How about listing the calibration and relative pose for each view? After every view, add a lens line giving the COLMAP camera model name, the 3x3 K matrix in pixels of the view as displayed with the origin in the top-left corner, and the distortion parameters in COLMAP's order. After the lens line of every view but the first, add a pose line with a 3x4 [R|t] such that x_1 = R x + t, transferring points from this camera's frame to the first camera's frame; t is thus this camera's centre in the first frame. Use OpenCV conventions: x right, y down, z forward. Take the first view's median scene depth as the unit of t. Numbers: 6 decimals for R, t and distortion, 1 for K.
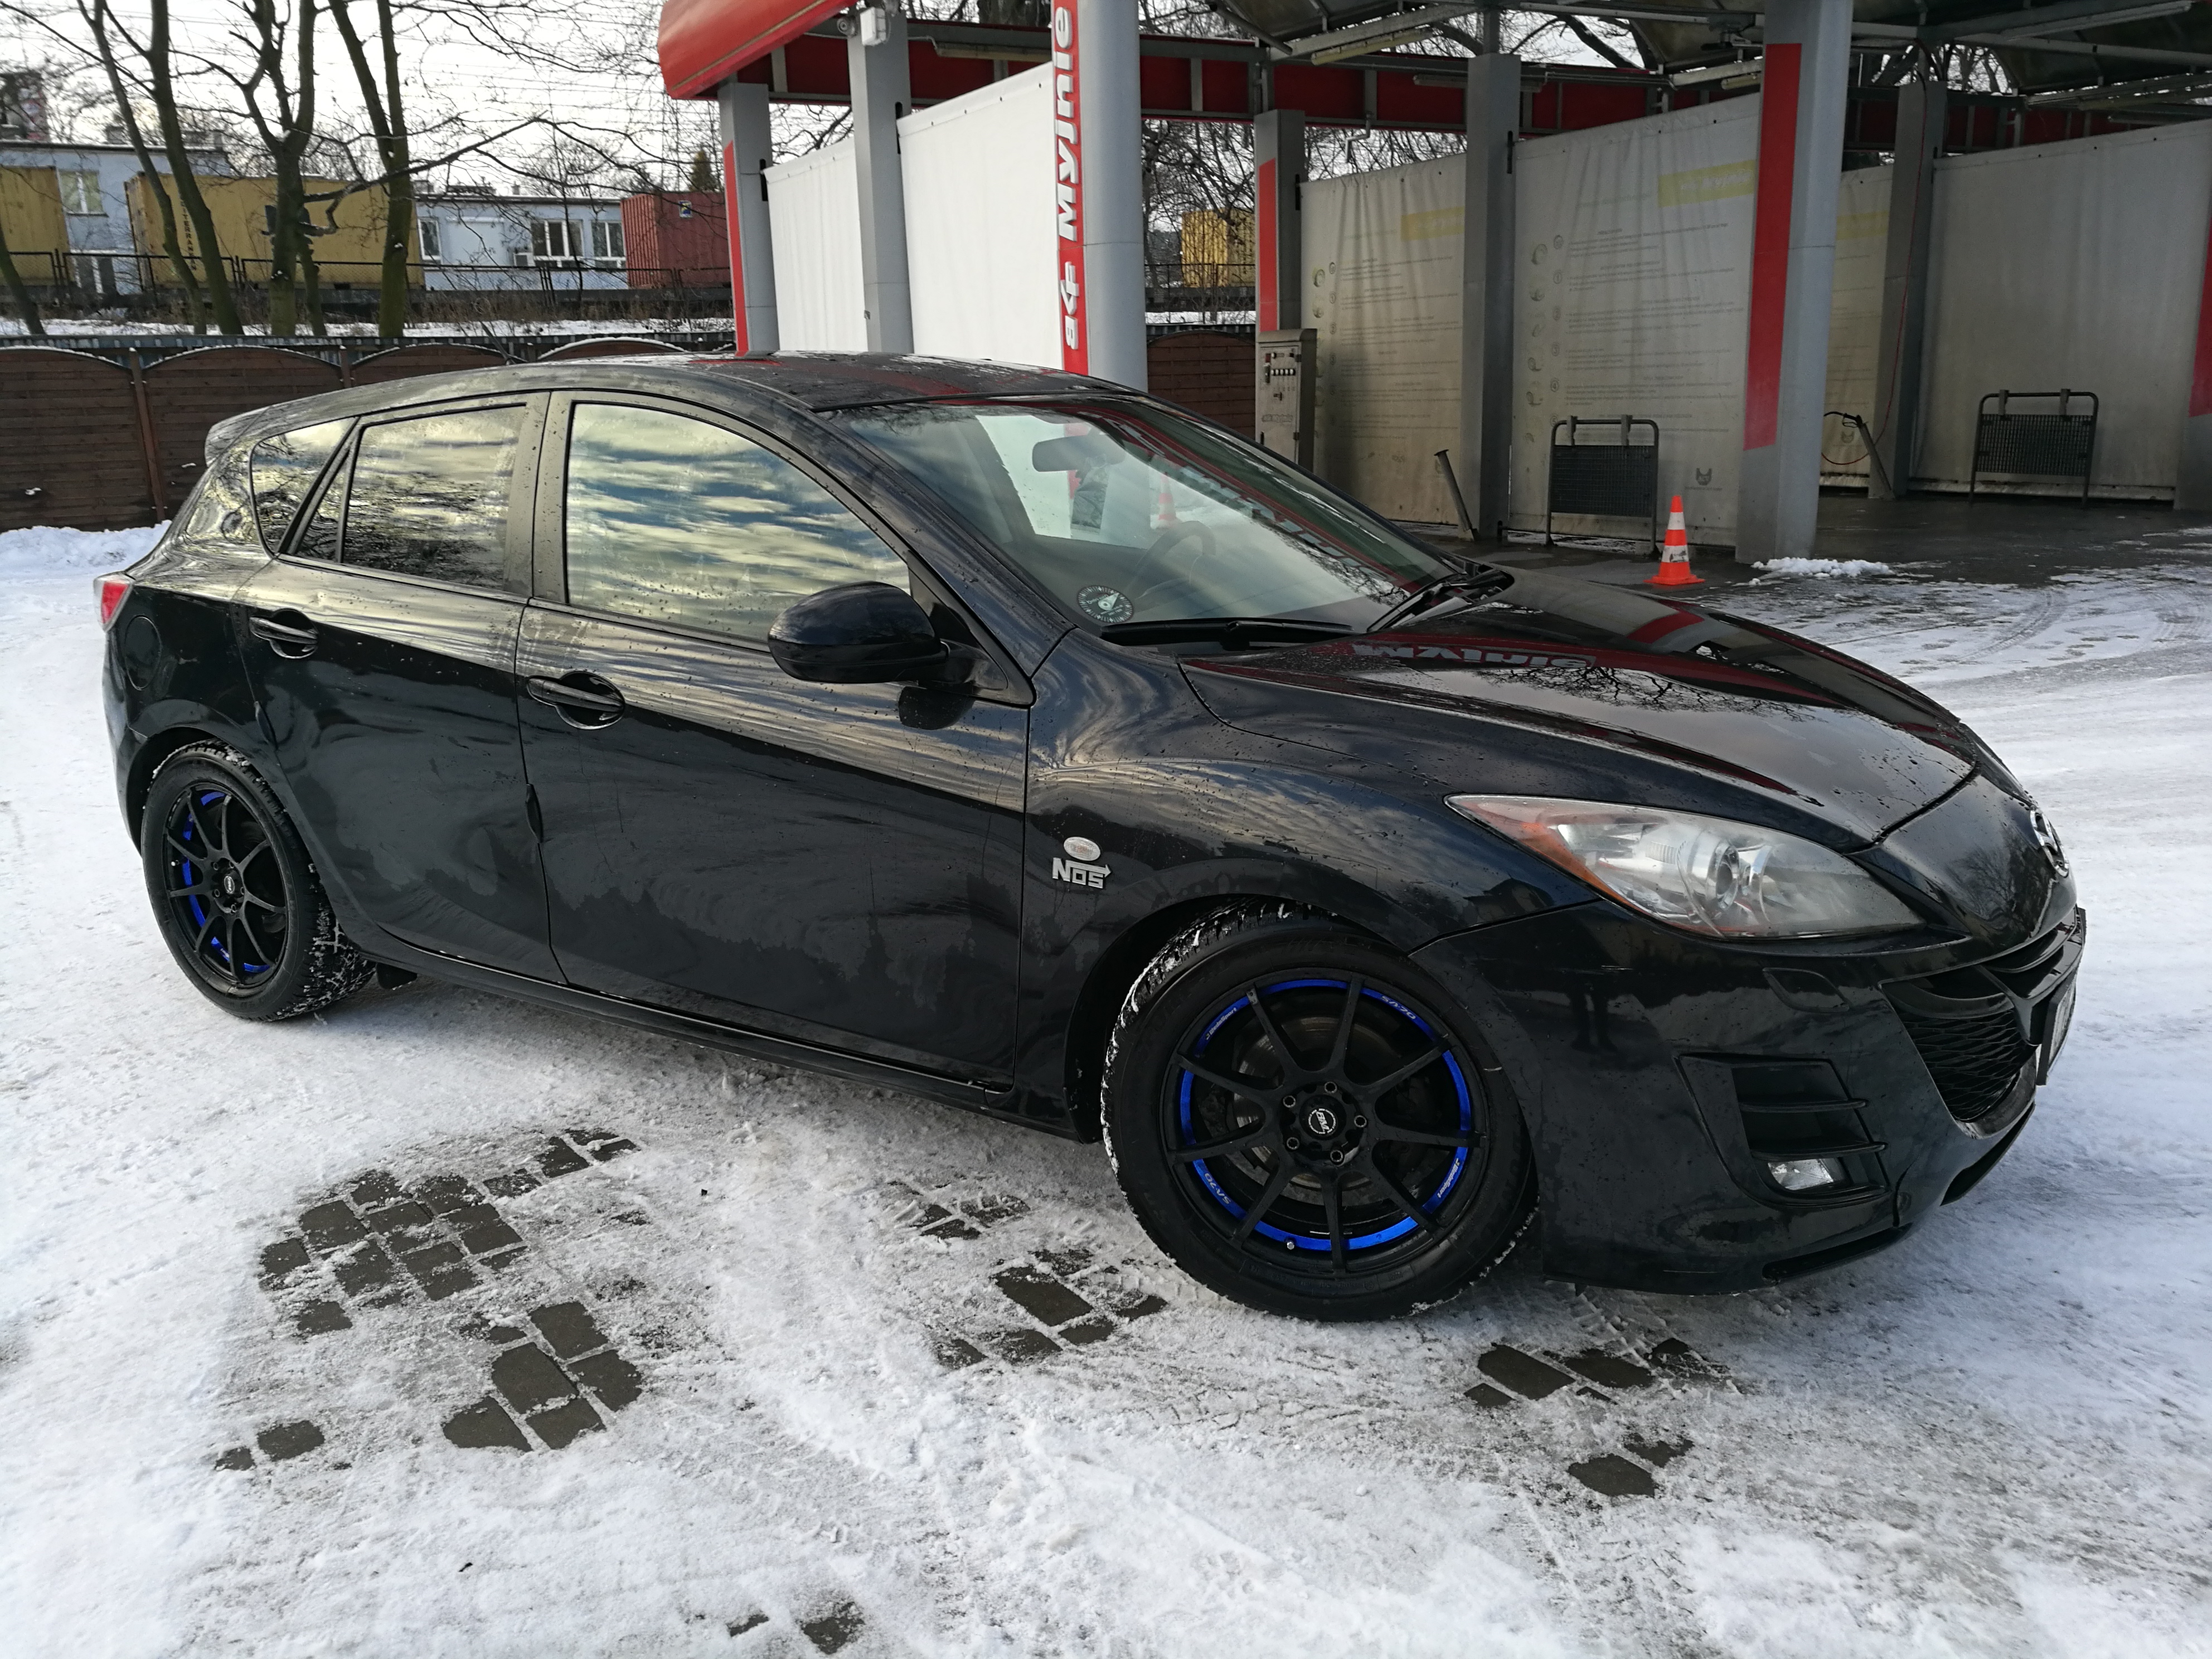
lens RADIAL K [[1744.1, 0, 1104.2], [0, 1744.1, 827.9], [0, 0, 1]] dist [-0.027967, 0.020478]
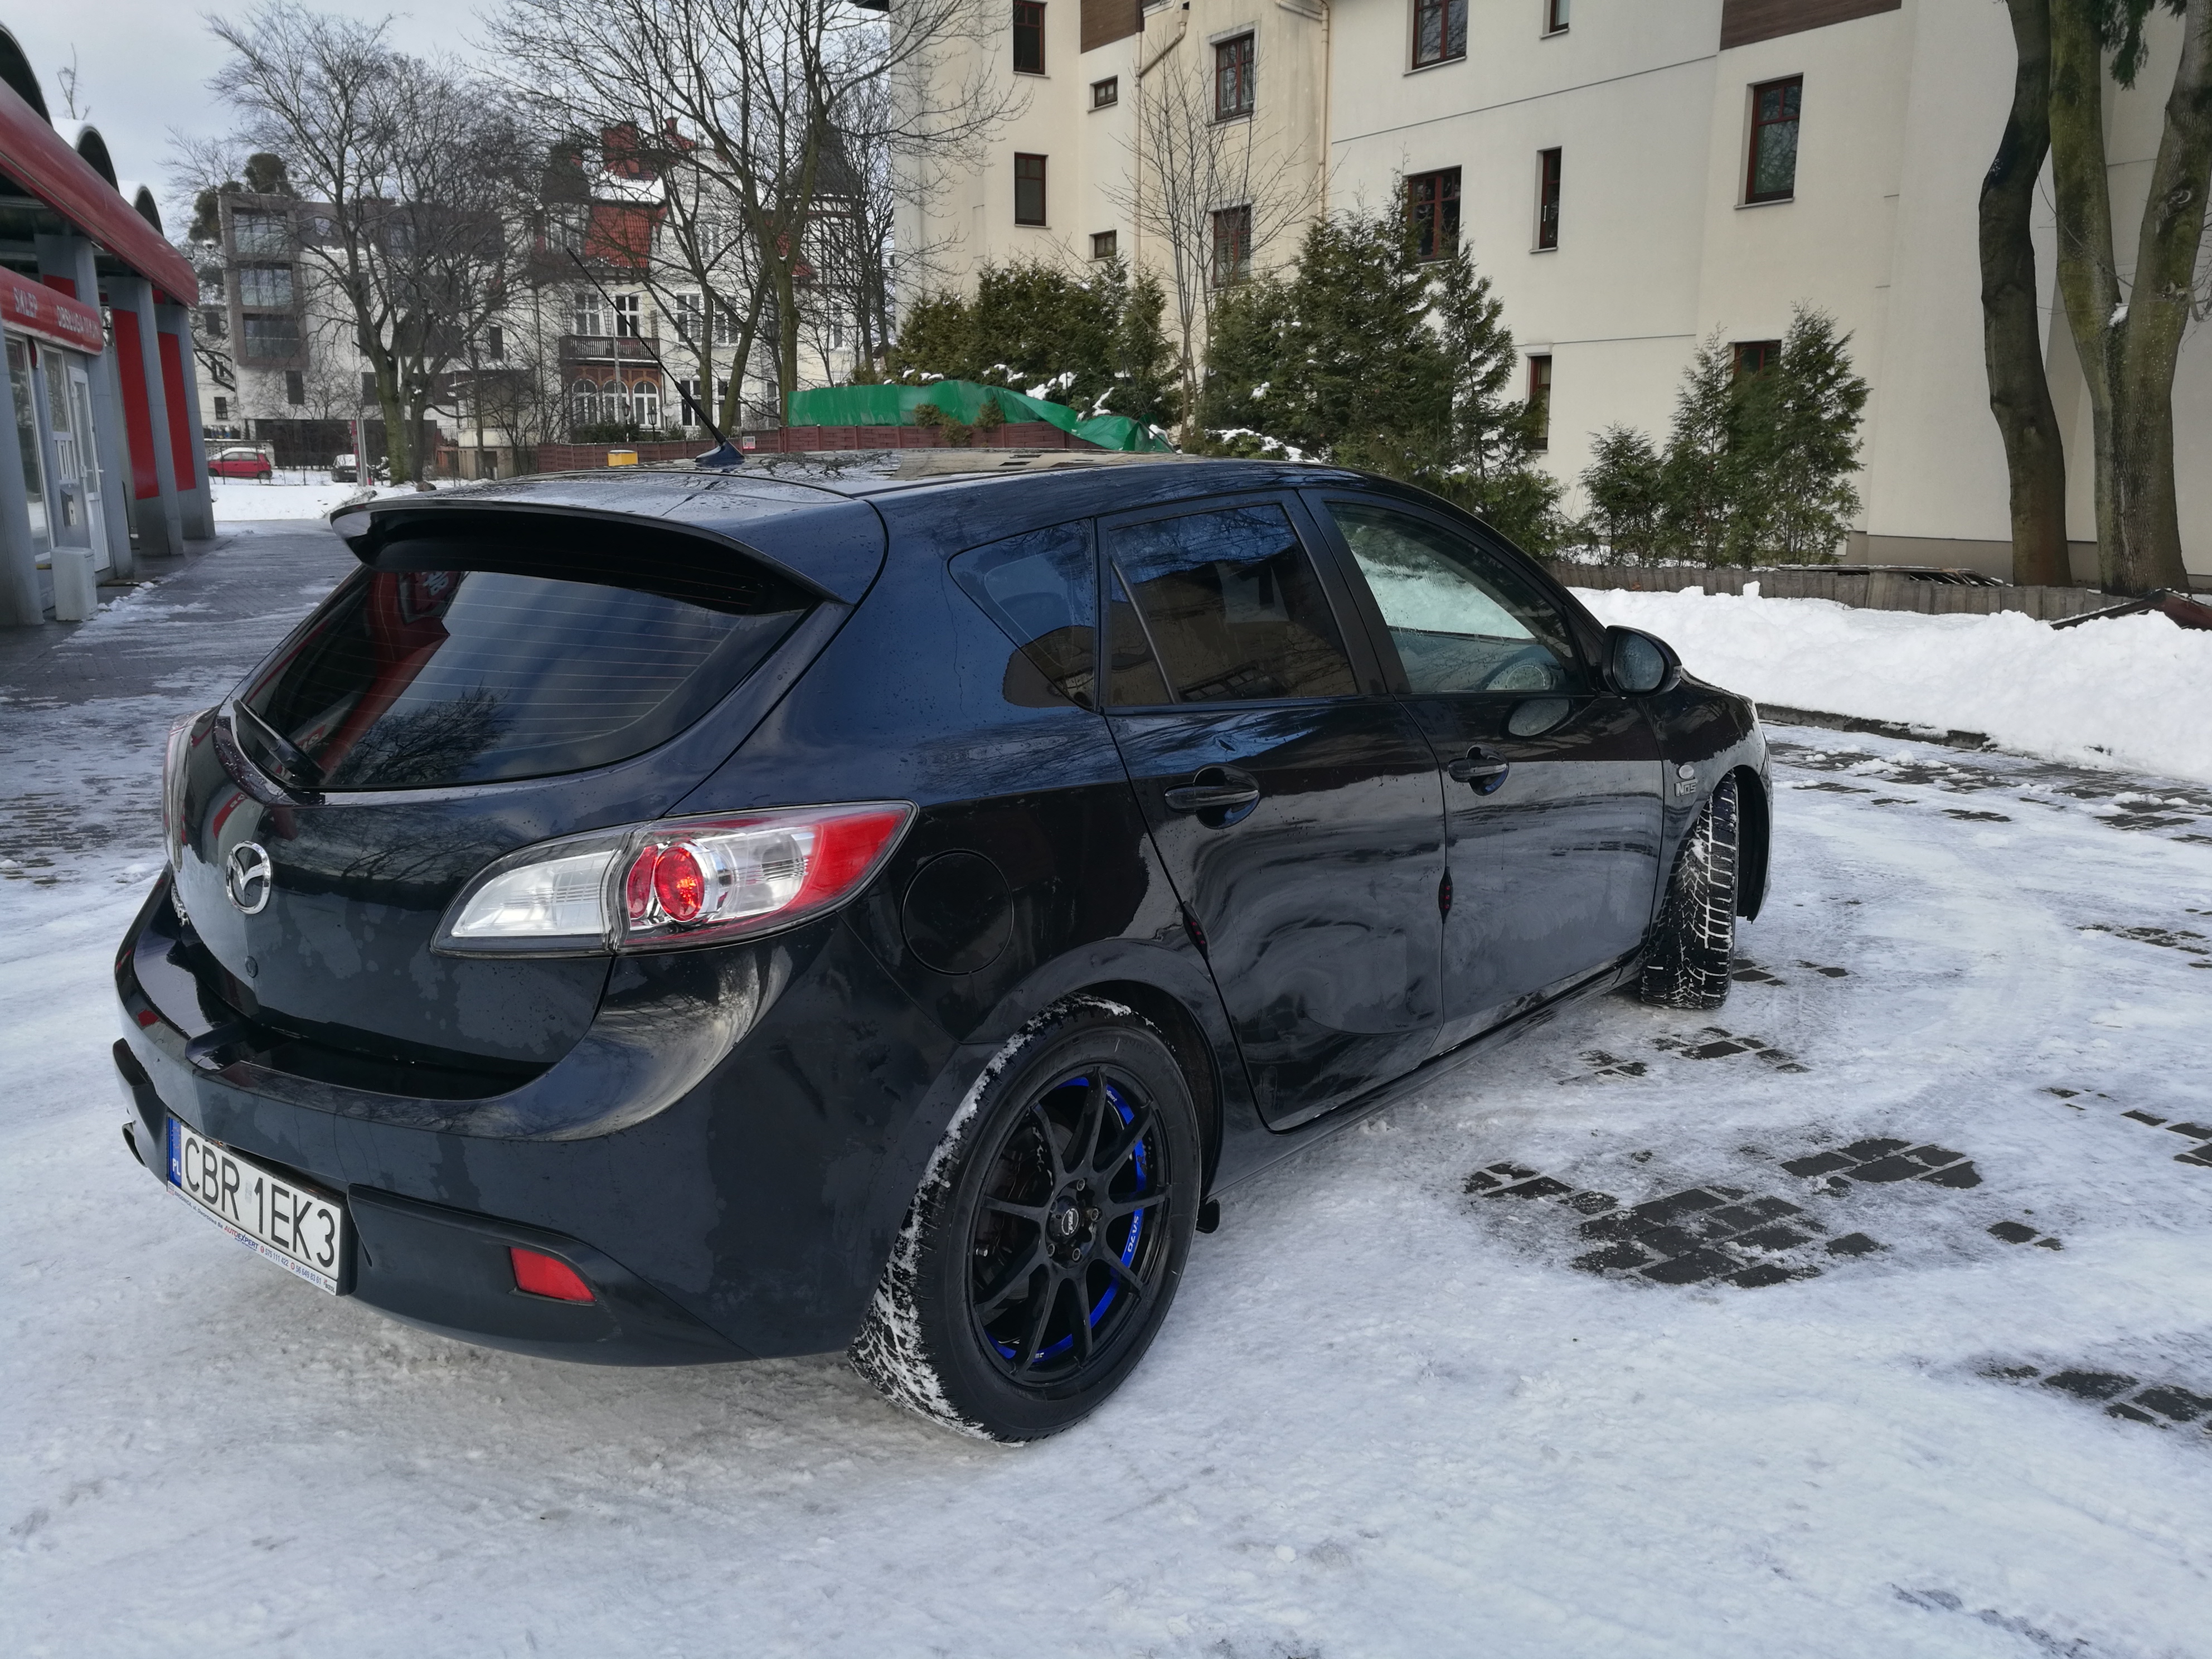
lens RADIAL K [[1744.1, 0, 1101.7], [0, 1744.1, 833.0], [0, 0, 1]] dist [-0.027967, 0.020478]
pose [[0.126344, -0.174729, 0.976477, -1.625225], [0.253920, 0.957267, 0.138438, -0.285543], [-0.958938, 0.230456, 0.165312, 1.224301]]
